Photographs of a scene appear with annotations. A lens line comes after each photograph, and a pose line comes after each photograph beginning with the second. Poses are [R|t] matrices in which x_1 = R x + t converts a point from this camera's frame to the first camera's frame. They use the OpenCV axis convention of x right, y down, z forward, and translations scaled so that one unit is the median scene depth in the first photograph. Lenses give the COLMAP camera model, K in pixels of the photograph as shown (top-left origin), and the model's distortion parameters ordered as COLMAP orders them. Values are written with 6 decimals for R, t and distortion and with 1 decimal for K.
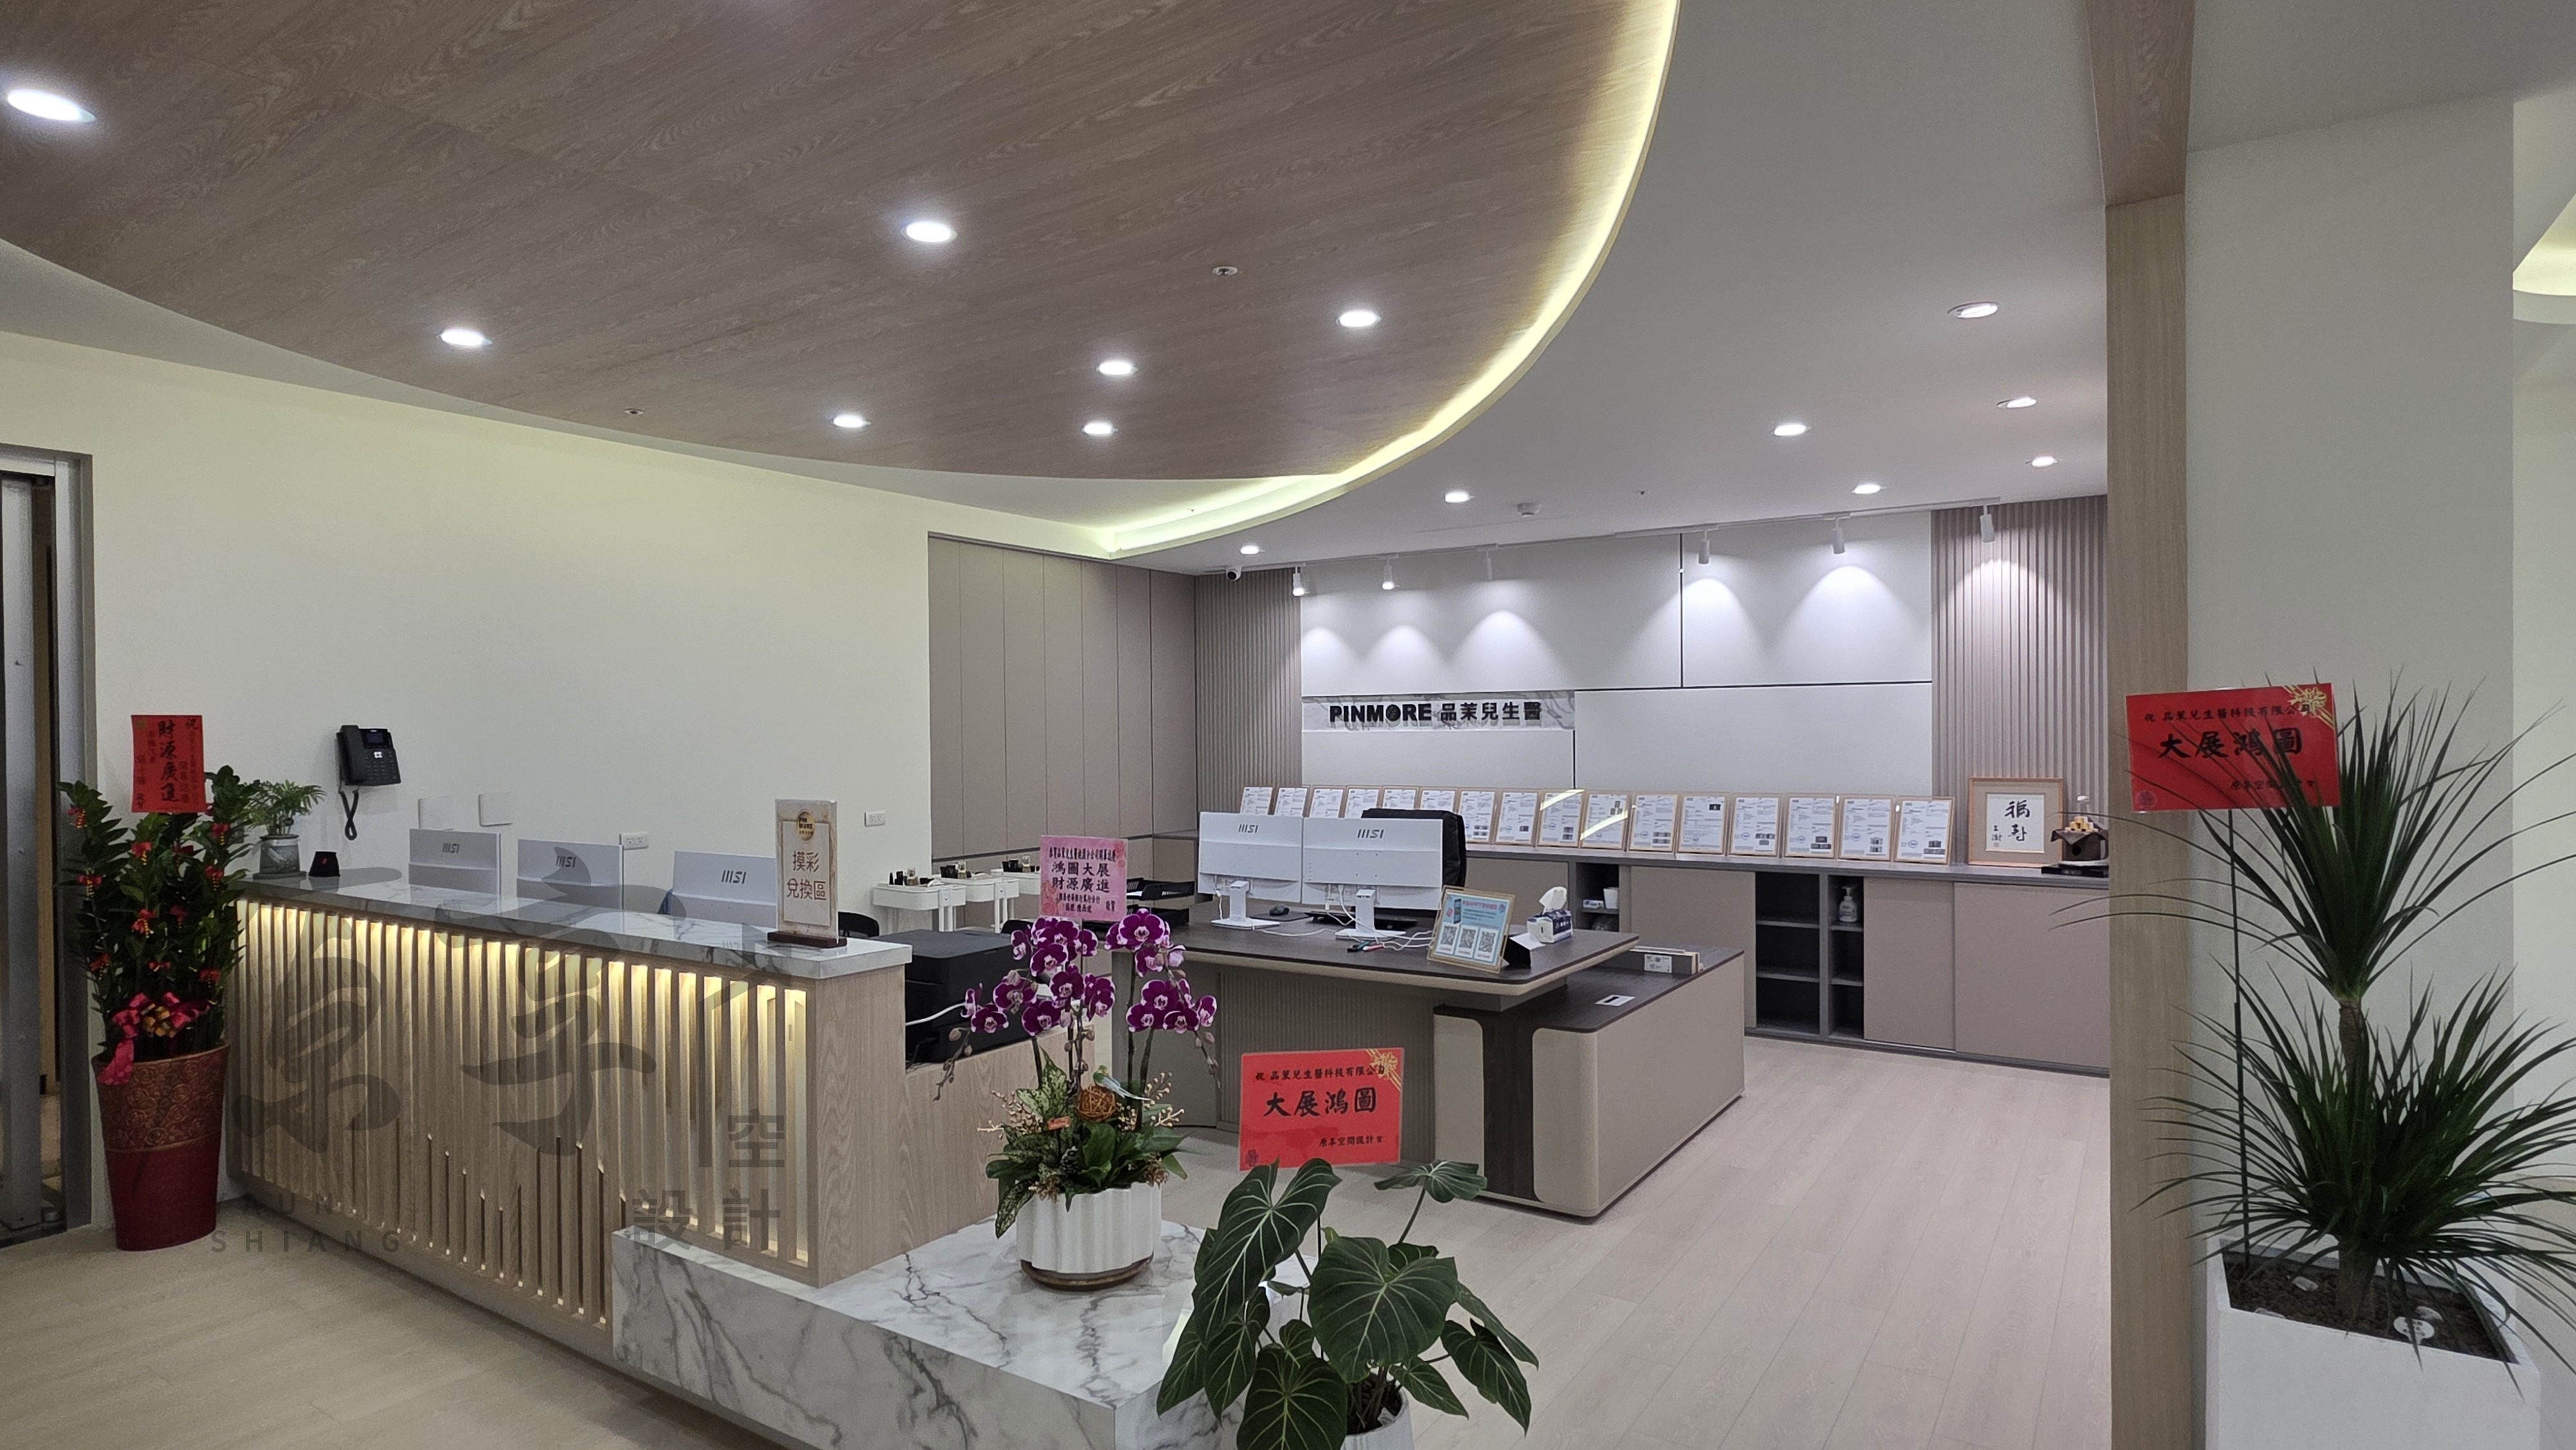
lens RADIAL K [[1322.9, 0, 1273.7], [0, 1322.9, 730.6], [0, 0, 1]] dist [0.001797, -0.001117]
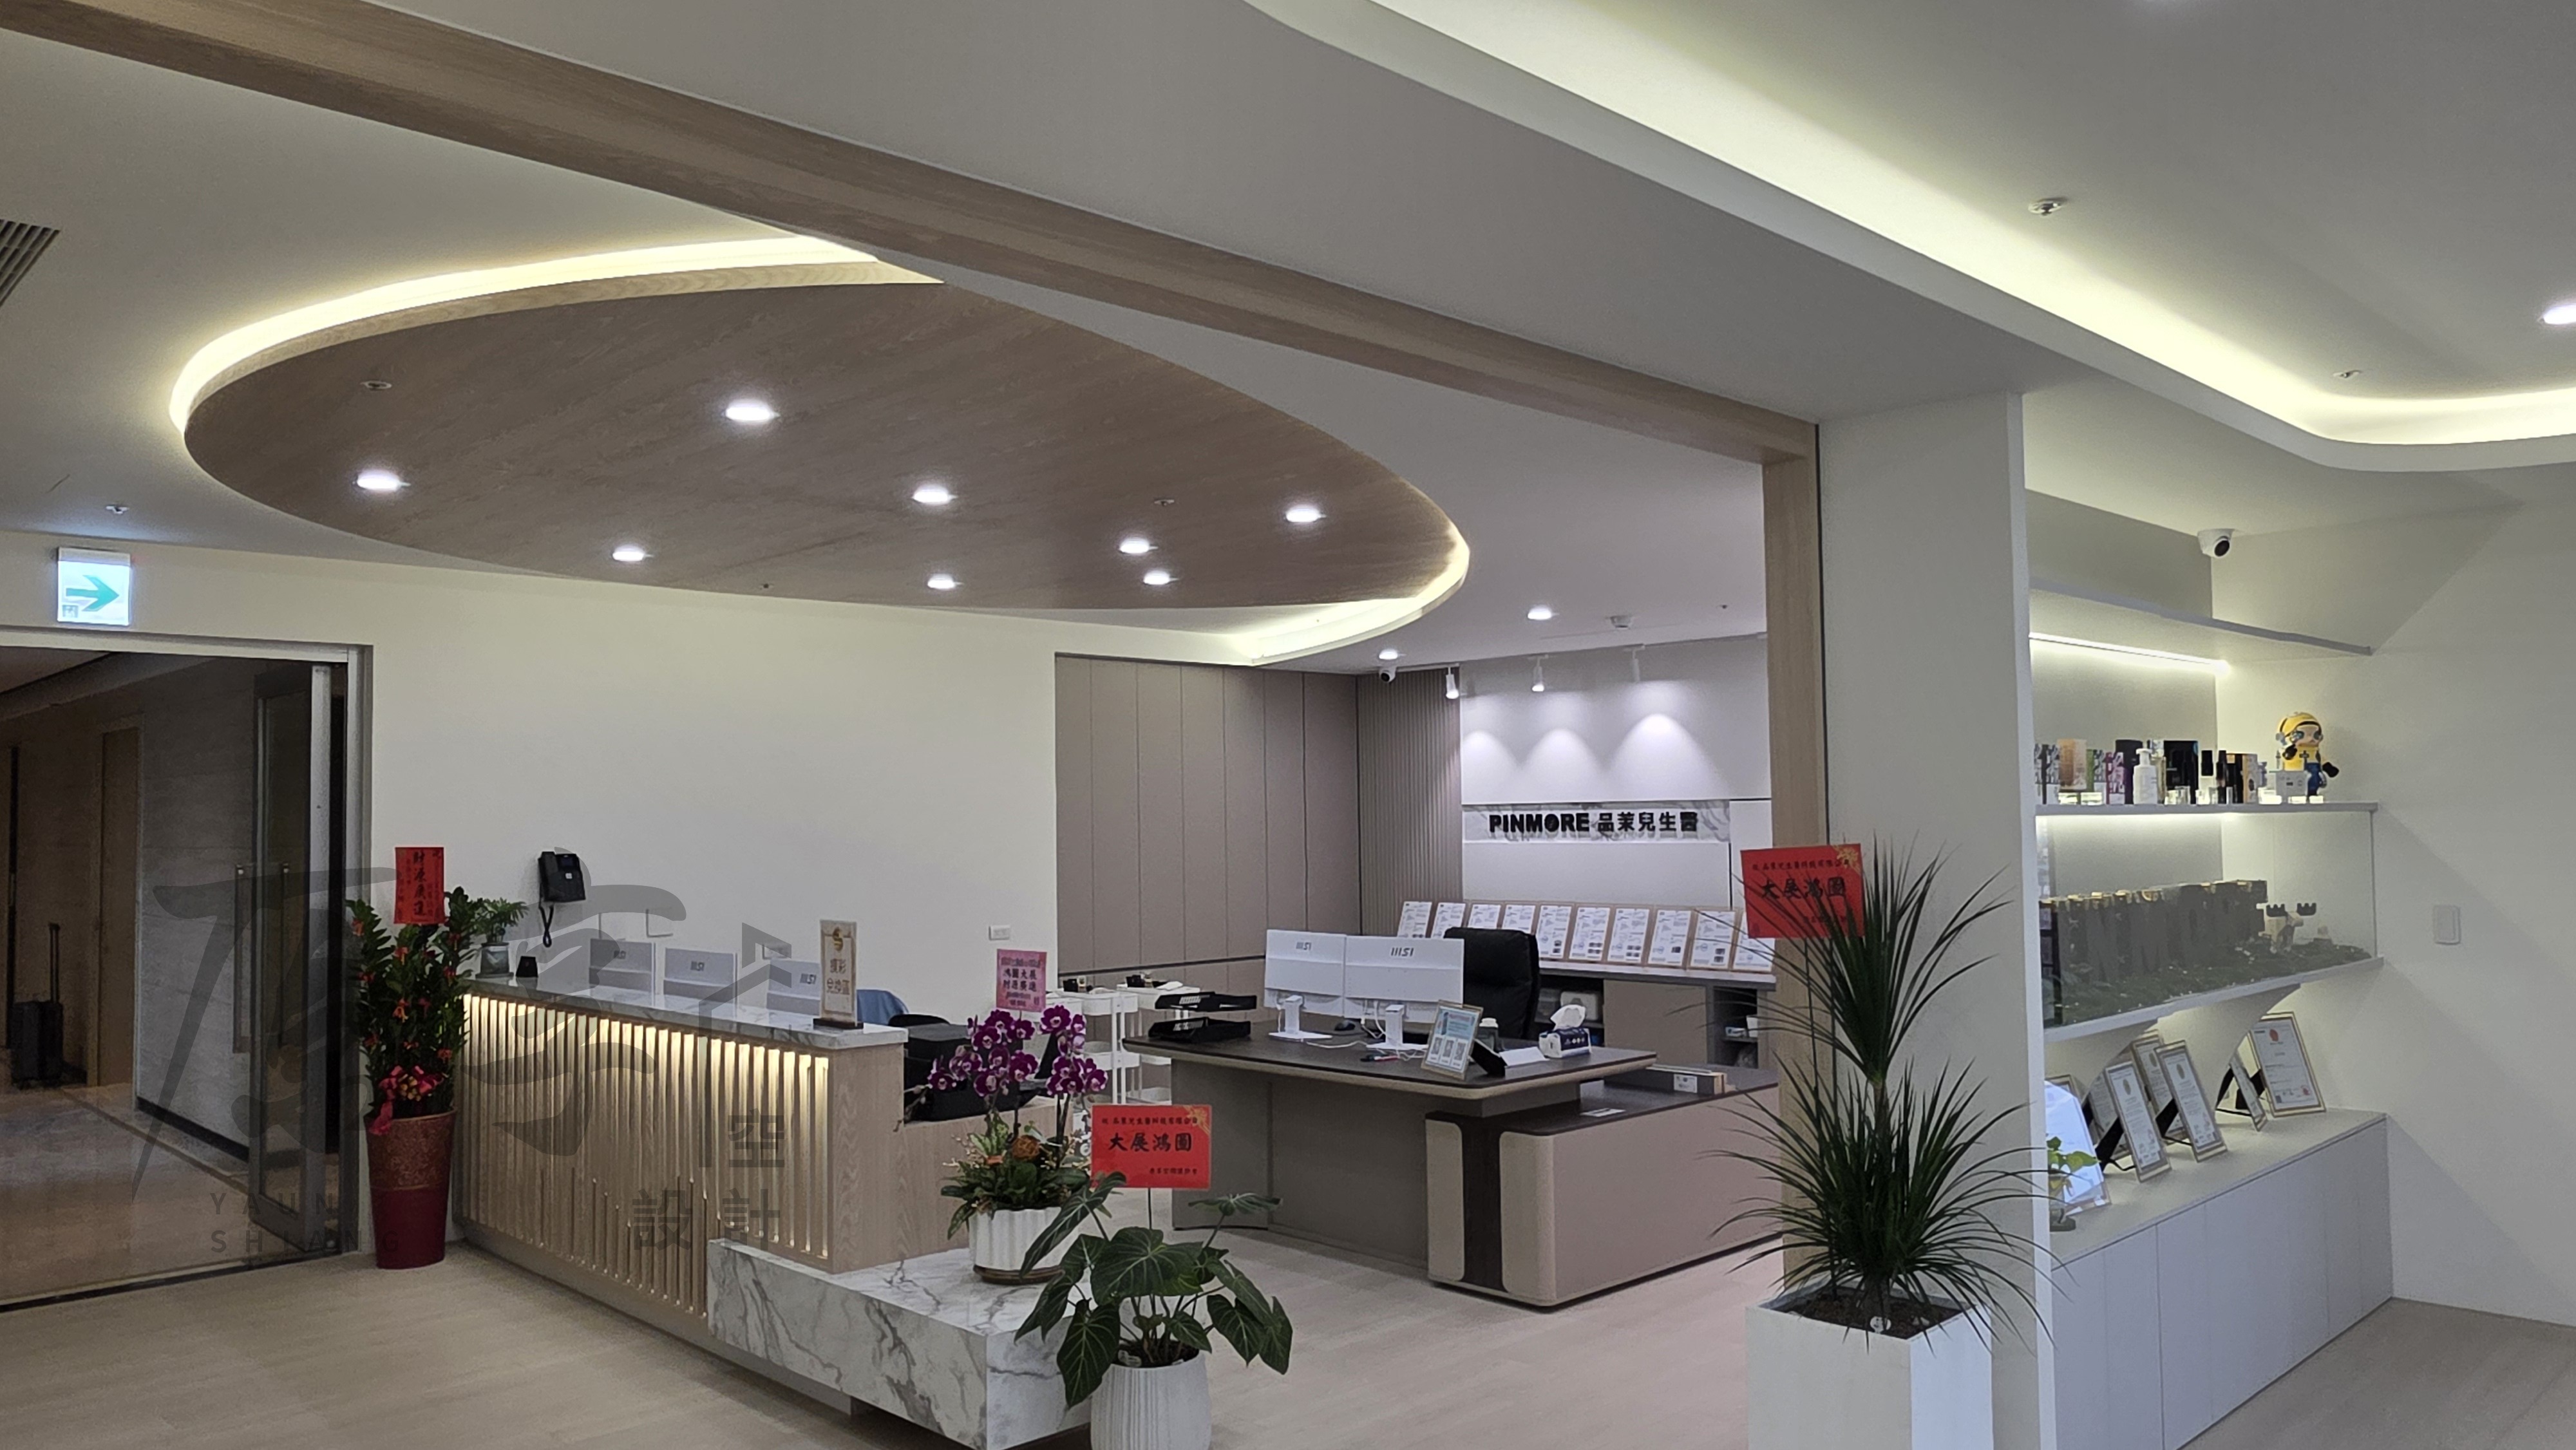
lens RADIAL K [[1740.2, 0, 1295.8], [0, 1740.2, 722.7], [0, 0, 1]] dist [0.000351, 0.000724]
pose [[0.977698, -0.016283, -0.209384, 0.341468], [0.004991, 0.998510, -0.054343, -0.036065], [0.209957, 0.052086, 0.976322, -0.464855]]
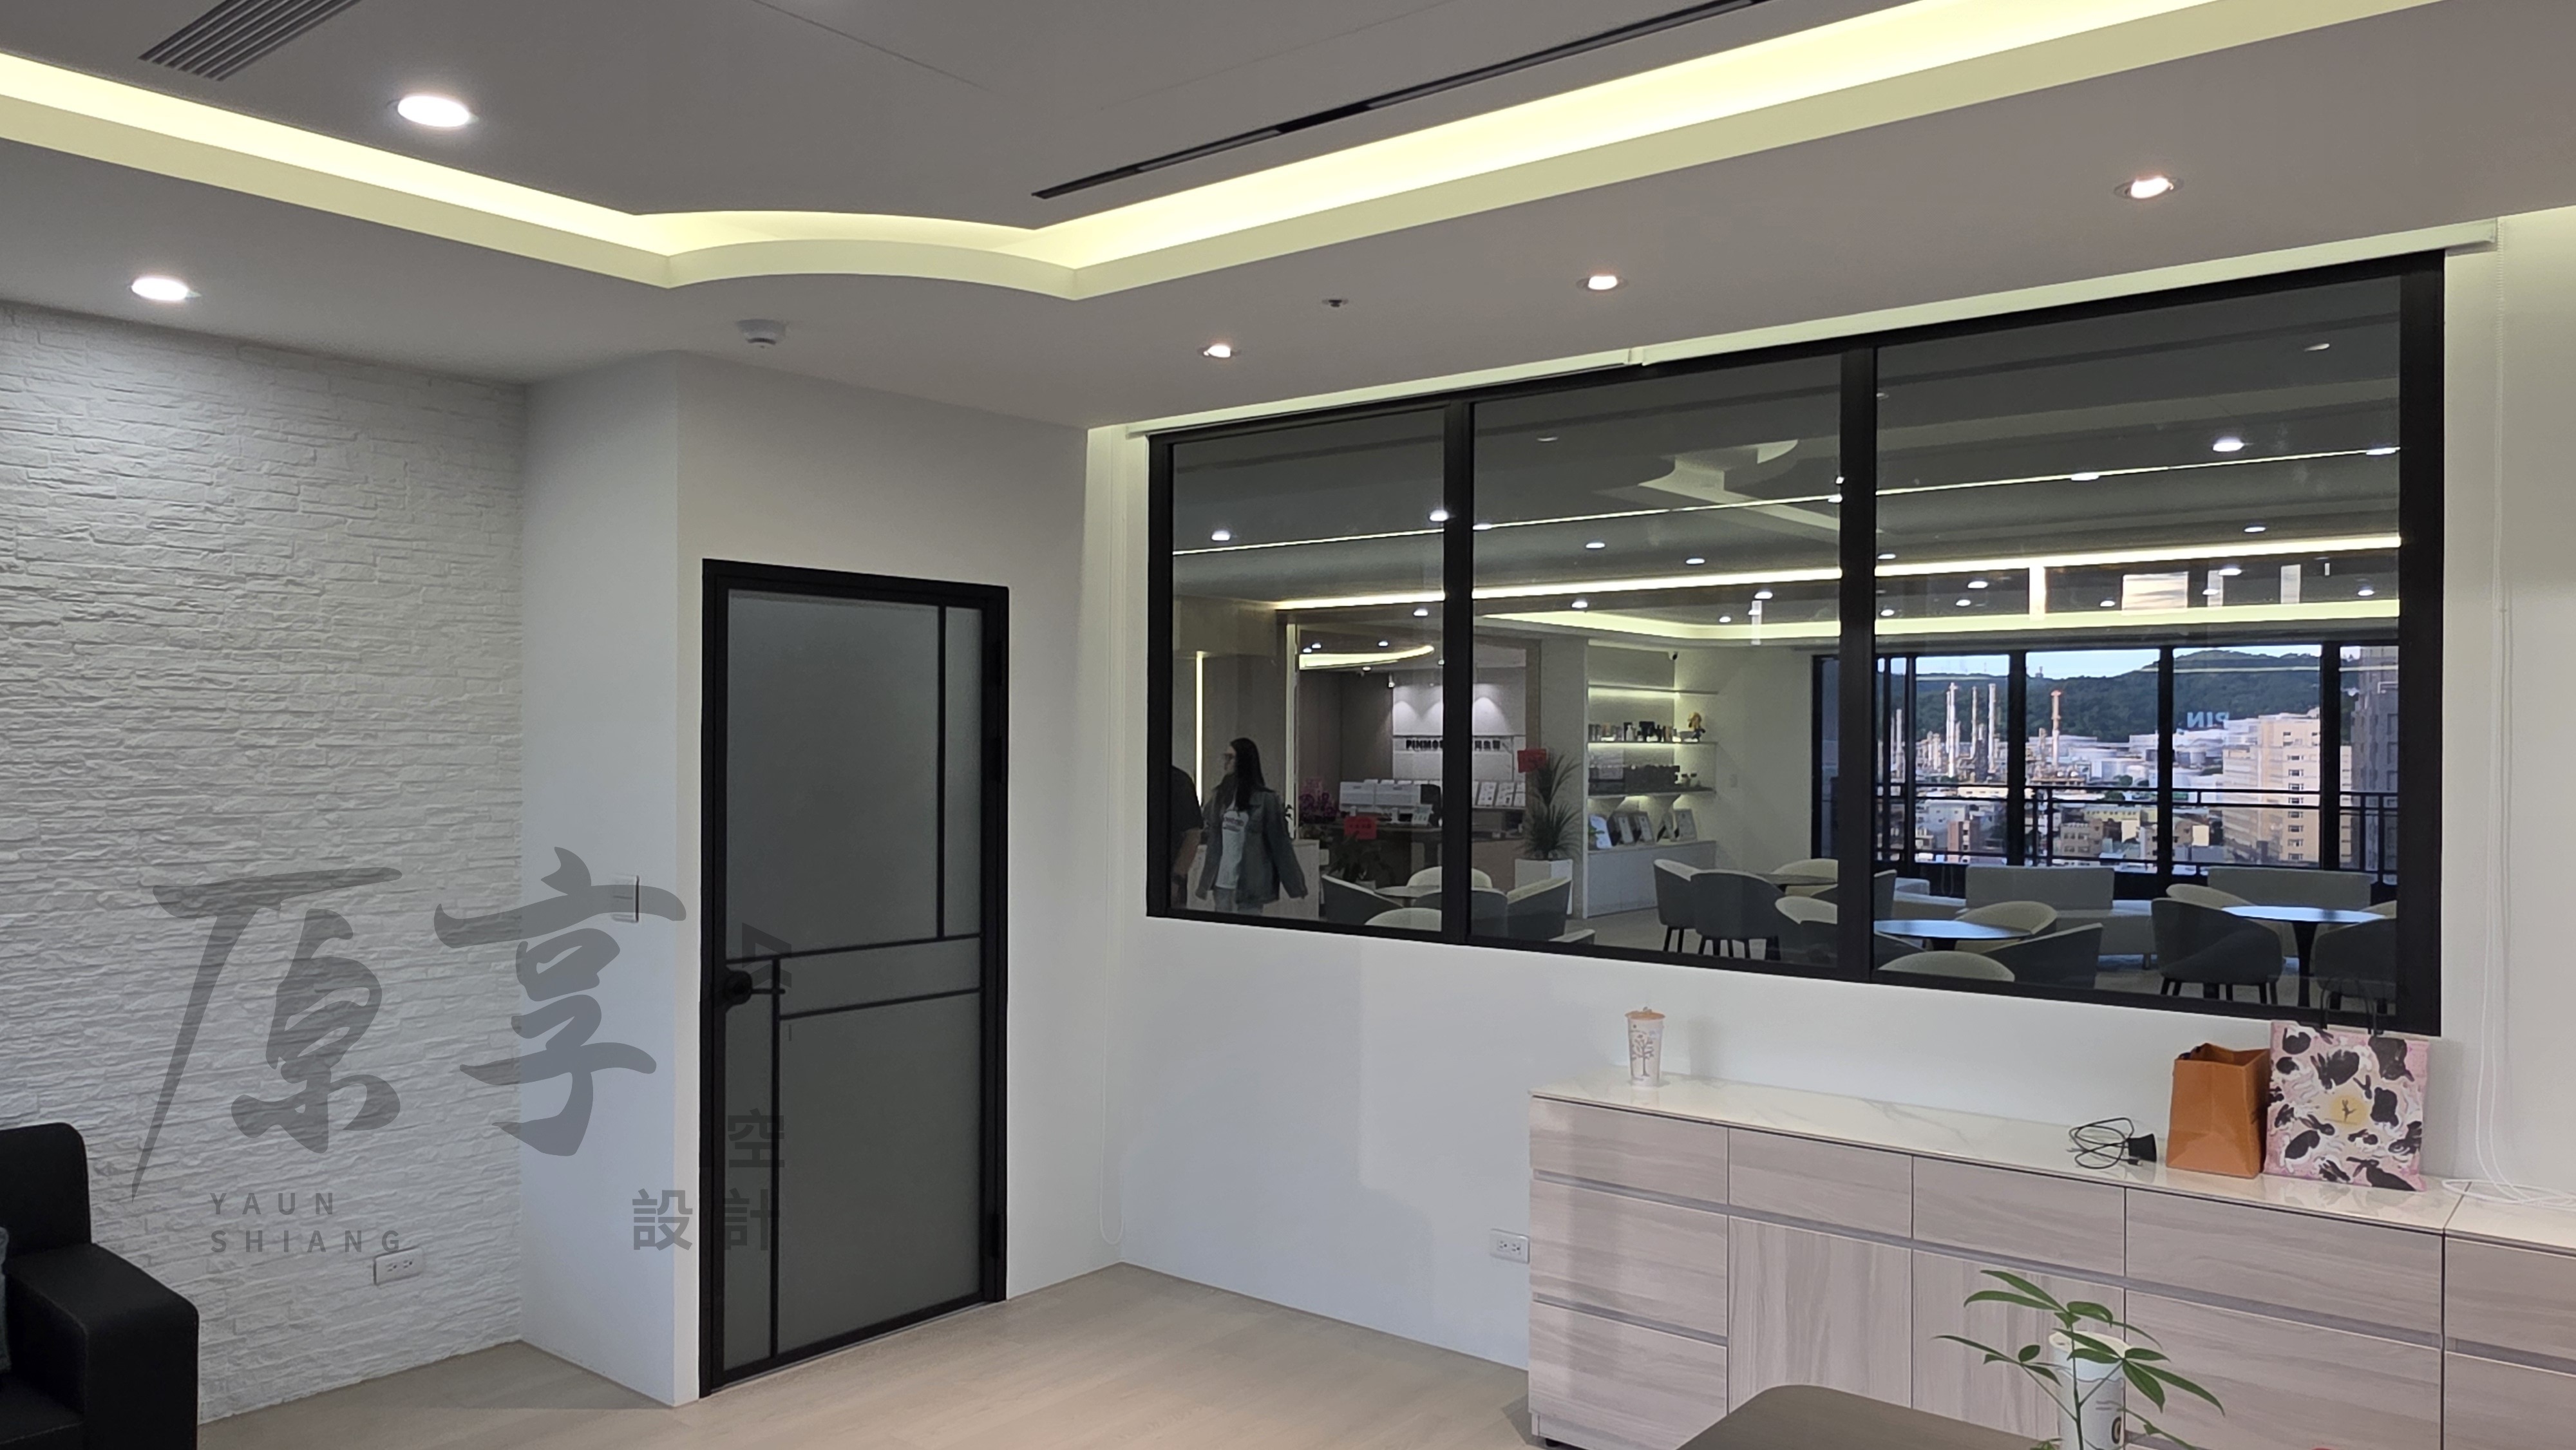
lens RADIAL K [[1740.2, 0, 1292.8], [0, 1740.2, 731.6], [0, 0, 1]] dist [0.000351, 0.000724]
pose [[0.995696, 0.011416, -0.091973, 0.234649], [-0.011828, 0.999922, -0.003937, -0.037824], [0.091921, 0.005008, 0.995754, -3.451296]]
